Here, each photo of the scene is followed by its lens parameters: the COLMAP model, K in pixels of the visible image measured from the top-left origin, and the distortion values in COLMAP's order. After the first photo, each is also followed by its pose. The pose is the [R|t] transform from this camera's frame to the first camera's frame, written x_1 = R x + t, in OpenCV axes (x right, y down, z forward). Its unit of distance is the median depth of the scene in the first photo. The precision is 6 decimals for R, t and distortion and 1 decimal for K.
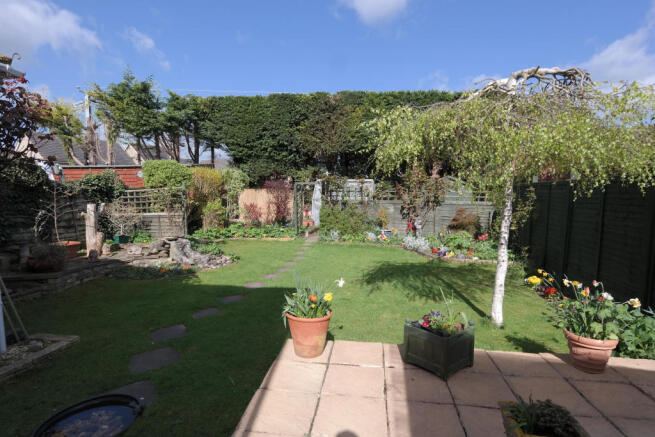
lens RADIAL K [[347.9, 0, 326.9], [0, 347.9, 218.7], [0, 0, 1]] dist [0.001627, 0.001660]
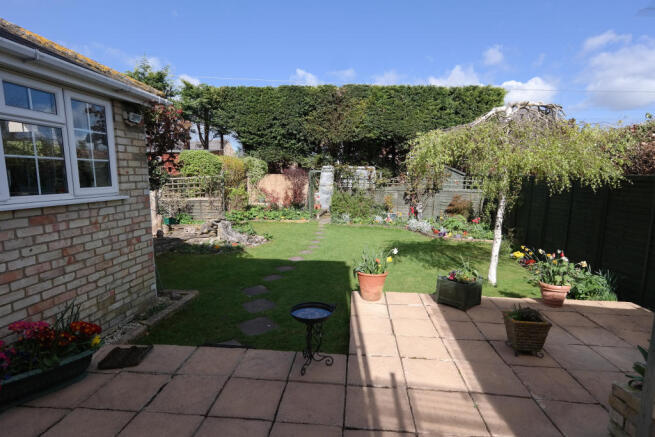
lens RADIAL K [[347.9, 0, 327.8], [0, 347.9, 216.9], [0, 0, 1]] dist [0.001627, 0.001660]
pose [[0.999130, 0.004545, 0.041456, -0.109170], [-0.006506, 0.998860, 0.047288, -0.011906], [-0.041194, -0.047517, 0.998021, -0.167287]]
